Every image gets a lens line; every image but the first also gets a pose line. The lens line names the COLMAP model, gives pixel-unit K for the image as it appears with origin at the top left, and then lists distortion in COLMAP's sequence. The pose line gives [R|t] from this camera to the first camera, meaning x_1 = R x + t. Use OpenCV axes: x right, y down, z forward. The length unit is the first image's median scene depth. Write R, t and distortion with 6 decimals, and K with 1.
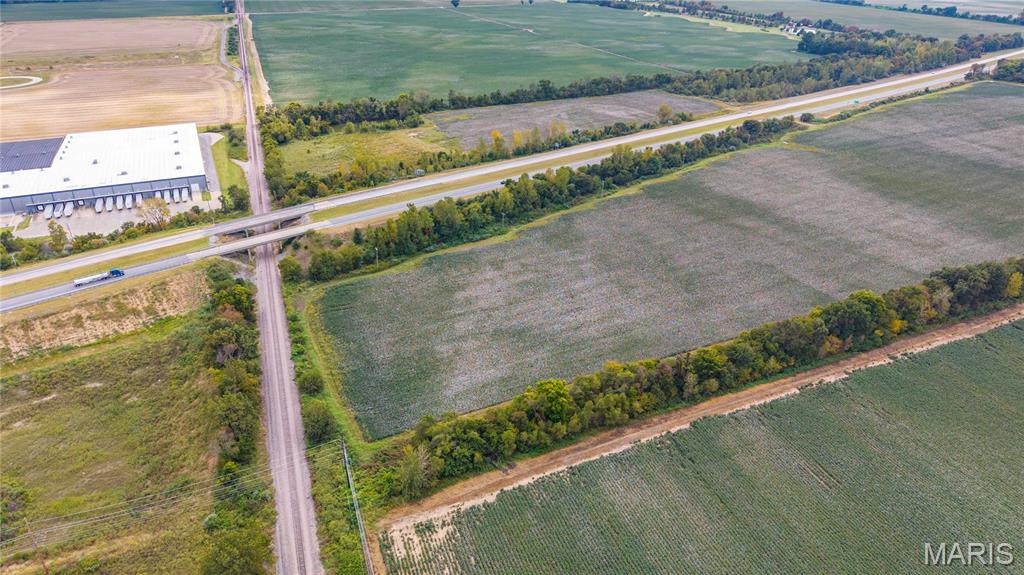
lens RADIAL K [[680.3, 0, 512.0], [0, 680.3, 287.5], [0, 0, 1]] dist [0.035999, -0.043958]
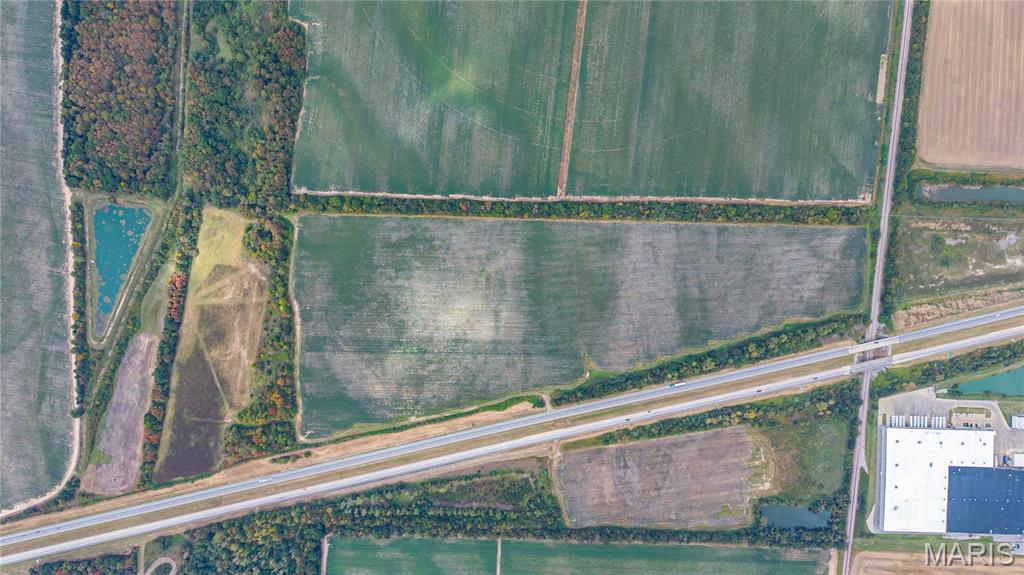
lens RADIAL K [[706.1, 0, 512.0], [0, 706.1, 287.5], [0, 0, 1]] dist [0.005293, -0.002025]
pose [[-0.896328, -0.443349, -0.006217, 0.892979], [0.197661, -0.412088, 0.889446, -2.333281], [-0.396896, 0.796006, 0.456998, 0.061307]]
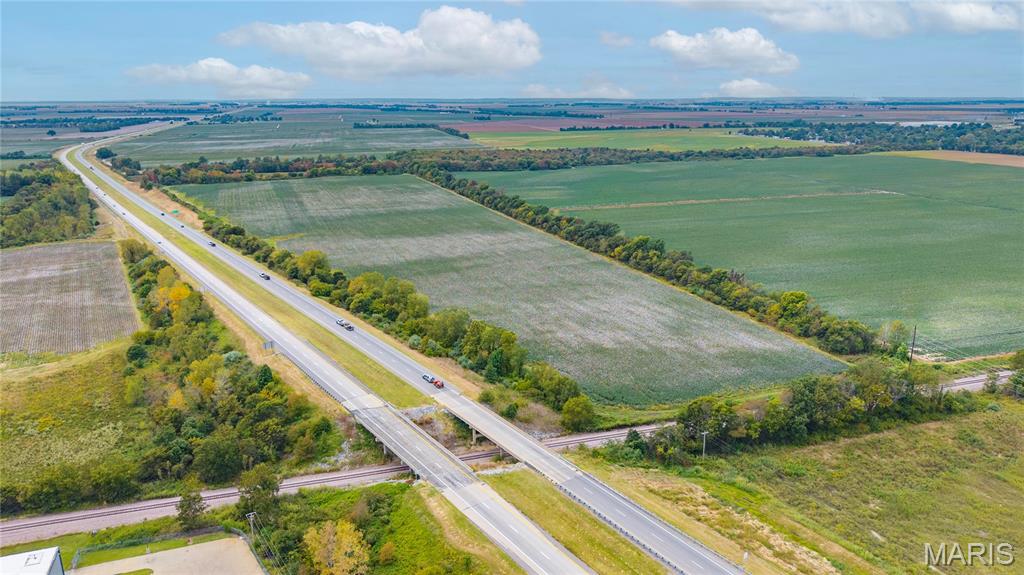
lens RADIAL K [[680.3, 0, 512.0], [0, 680.3, 287.5], [0, 0, 1]] dist [0.035999, -0.043958]
pose [[0.058684, -0.269936, 0.961088, -0.768257], [0.456780, 0.863311, 0.214583, -0.258807], [-0.887642, 0.426413, 0.173964, 0.671687]]
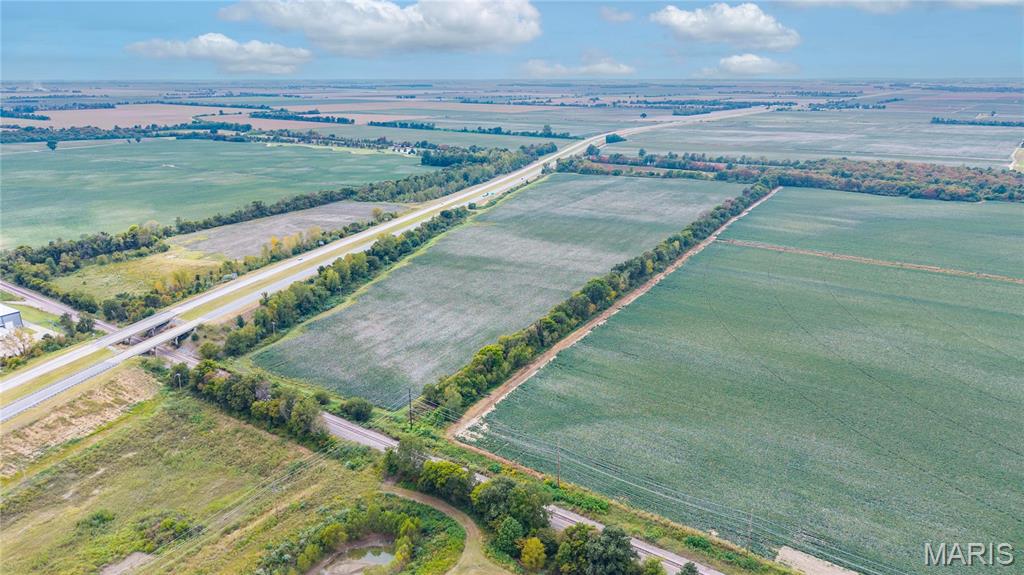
lens RADIAL K [[680.3, 0, 512.0], [0, 680.3, 287.5], [0, 0, 1]] dist [0.035999, -0.043958]
pose [[0.825110, -0.170556, 0.538613, -0.396538], [0.260017, 0.961017, -0.094011, 0.089592], [-0.501582, 0.217618, 0.837292, -0.234115]]
